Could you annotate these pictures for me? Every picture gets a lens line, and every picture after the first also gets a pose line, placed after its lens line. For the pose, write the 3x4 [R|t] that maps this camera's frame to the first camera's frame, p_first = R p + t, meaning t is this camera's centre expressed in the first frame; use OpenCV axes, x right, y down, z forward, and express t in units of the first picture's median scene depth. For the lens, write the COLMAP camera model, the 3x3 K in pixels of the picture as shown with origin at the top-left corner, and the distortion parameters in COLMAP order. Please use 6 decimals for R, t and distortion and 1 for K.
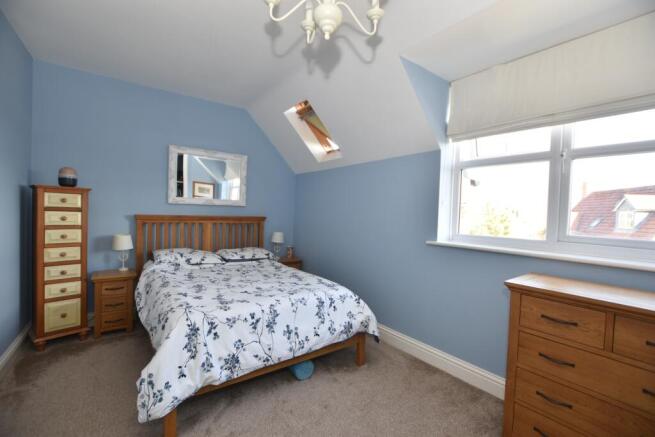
lens RADIAL K [[302.6, 0, 327.5], [0, 302.6, 218.5], [0, 0, 1]] dist [-0.031842, 0.000016]
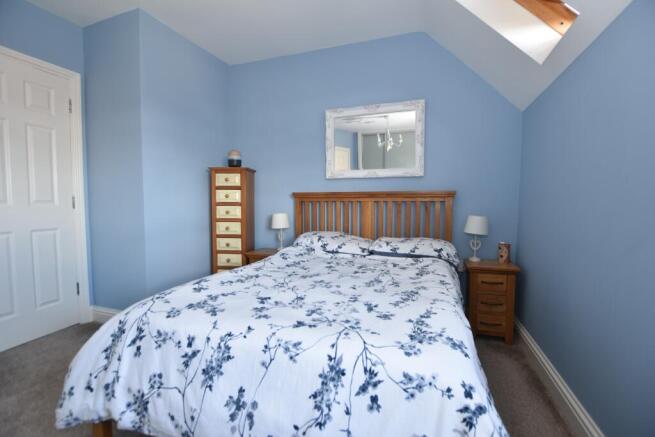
lens RADIAL K [[302.6, 0, 327.5], [0, 302.6, 218.5], [0, 0, 1]] dist [-0.031842, 0.000016]
pose [[0.543950, 0.010385, -0.839053, 0.251916], [-0.002868, 0.999941, 0.010516, 0.068769], [0.839113, -0.003314, 0.543948, 0.674712]]
